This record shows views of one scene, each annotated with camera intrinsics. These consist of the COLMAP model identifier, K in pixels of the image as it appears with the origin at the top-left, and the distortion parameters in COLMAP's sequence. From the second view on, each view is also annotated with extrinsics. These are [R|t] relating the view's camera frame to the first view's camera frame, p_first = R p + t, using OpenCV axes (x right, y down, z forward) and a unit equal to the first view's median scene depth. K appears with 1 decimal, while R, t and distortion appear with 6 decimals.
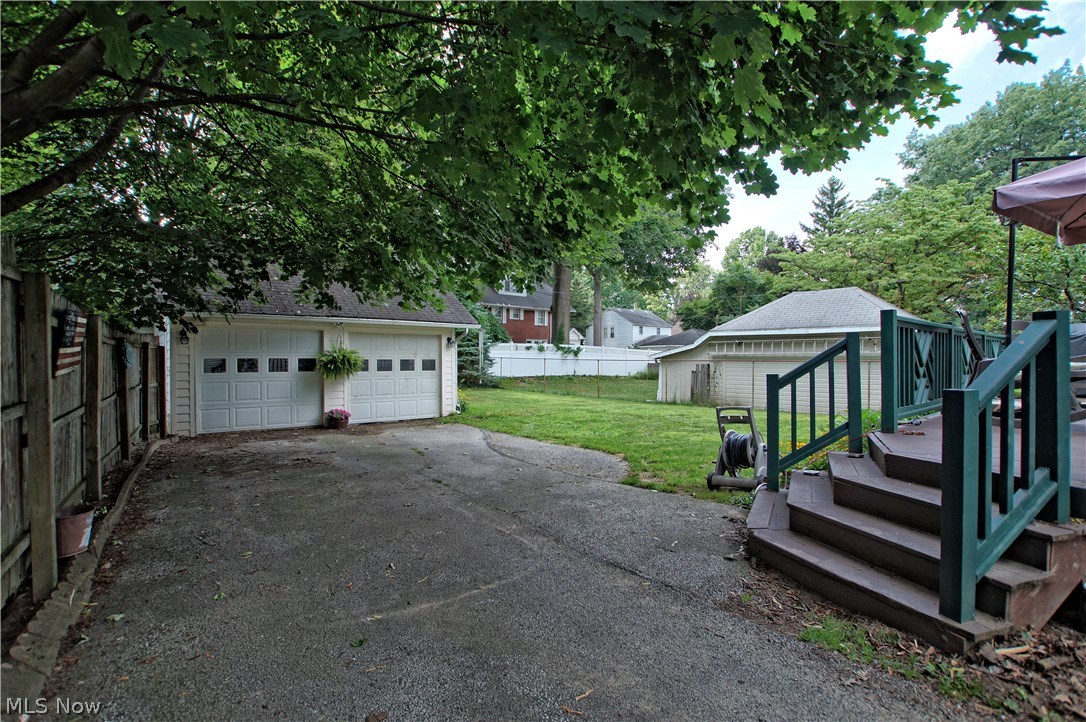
lens RADIAL K [[530.0, 0, 543.0], [0, 530.0, 361.0], [0, 0, 1]] dist [-0.073389, 0.036948]
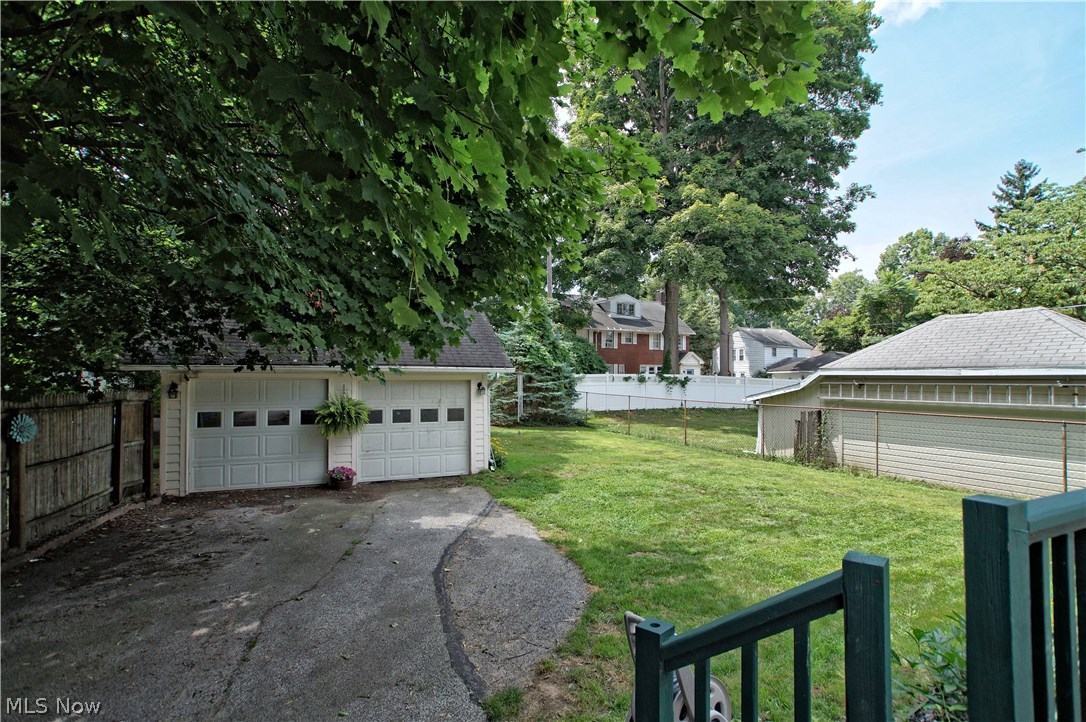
lens RADIAL K [[530.0, 0, 543.0], [0, 530.0, 361.0], [0, 0, 1]] dist [-0.073389, 0.036948]
pose [[0.967164, -0.007030, -0.254056, 0.103648], [-0.002149, 0.999355, -0.035835, -0.035535], [0.254144, 0.035204, 0.966525, 0.134617]]
